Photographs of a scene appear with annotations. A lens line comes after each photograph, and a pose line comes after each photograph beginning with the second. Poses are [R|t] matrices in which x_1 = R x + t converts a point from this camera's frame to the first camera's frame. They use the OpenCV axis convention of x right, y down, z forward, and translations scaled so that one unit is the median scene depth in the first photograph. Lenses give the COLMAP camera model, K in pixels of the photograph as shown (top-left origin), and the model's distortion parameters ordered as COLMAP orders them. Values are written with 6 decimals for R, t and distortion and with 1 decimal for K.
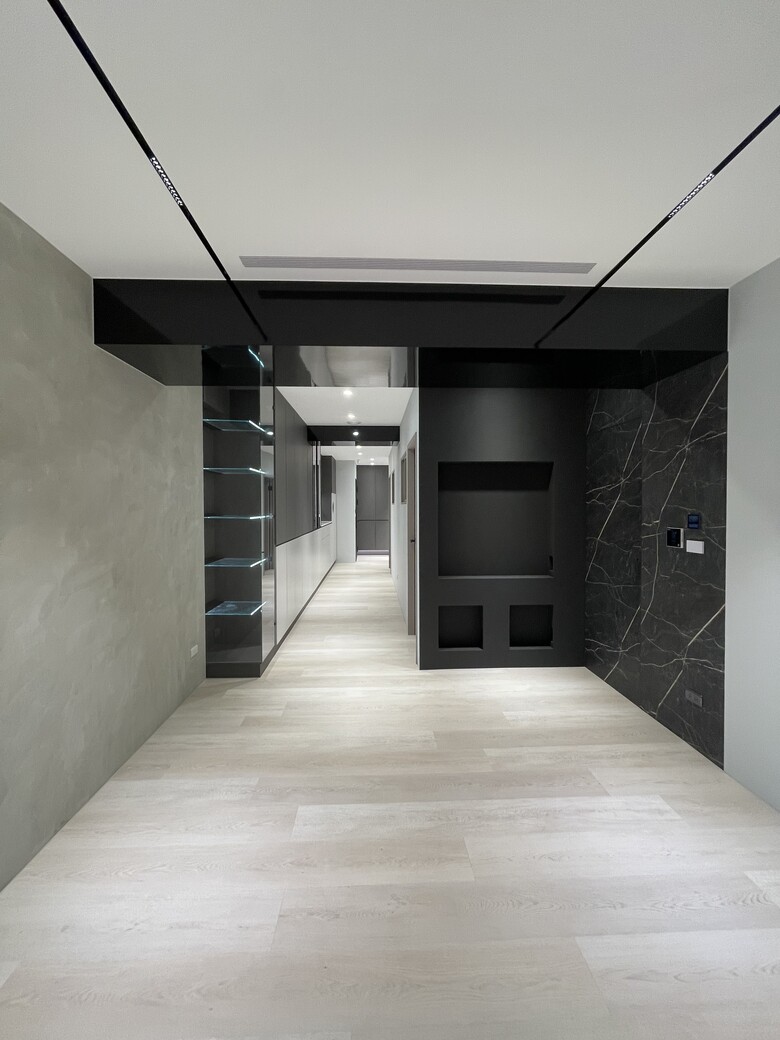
lens RADIAL K [[423.3, 0, 381.7], [0, 423.3, 512.8], [0, 0, 1]] dist [-0.003991, 0.000750]
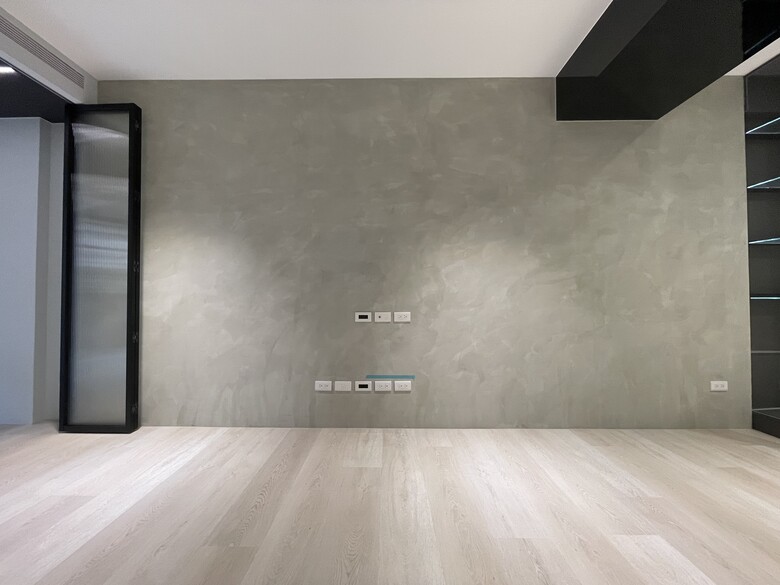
lens RADIAL K [[317.4, 0, 386.5], [0, 317.4, 292.0], [0, 0, 1]] dist [-0.003991, 0.000750]
pose [[-0.040092, -0.020209, -0.998992, 0.414542], [-0.015688, 0.999685, -0.019594, 0.217606], [0.999073, 0.014887, -0.040396, 0.442715]]
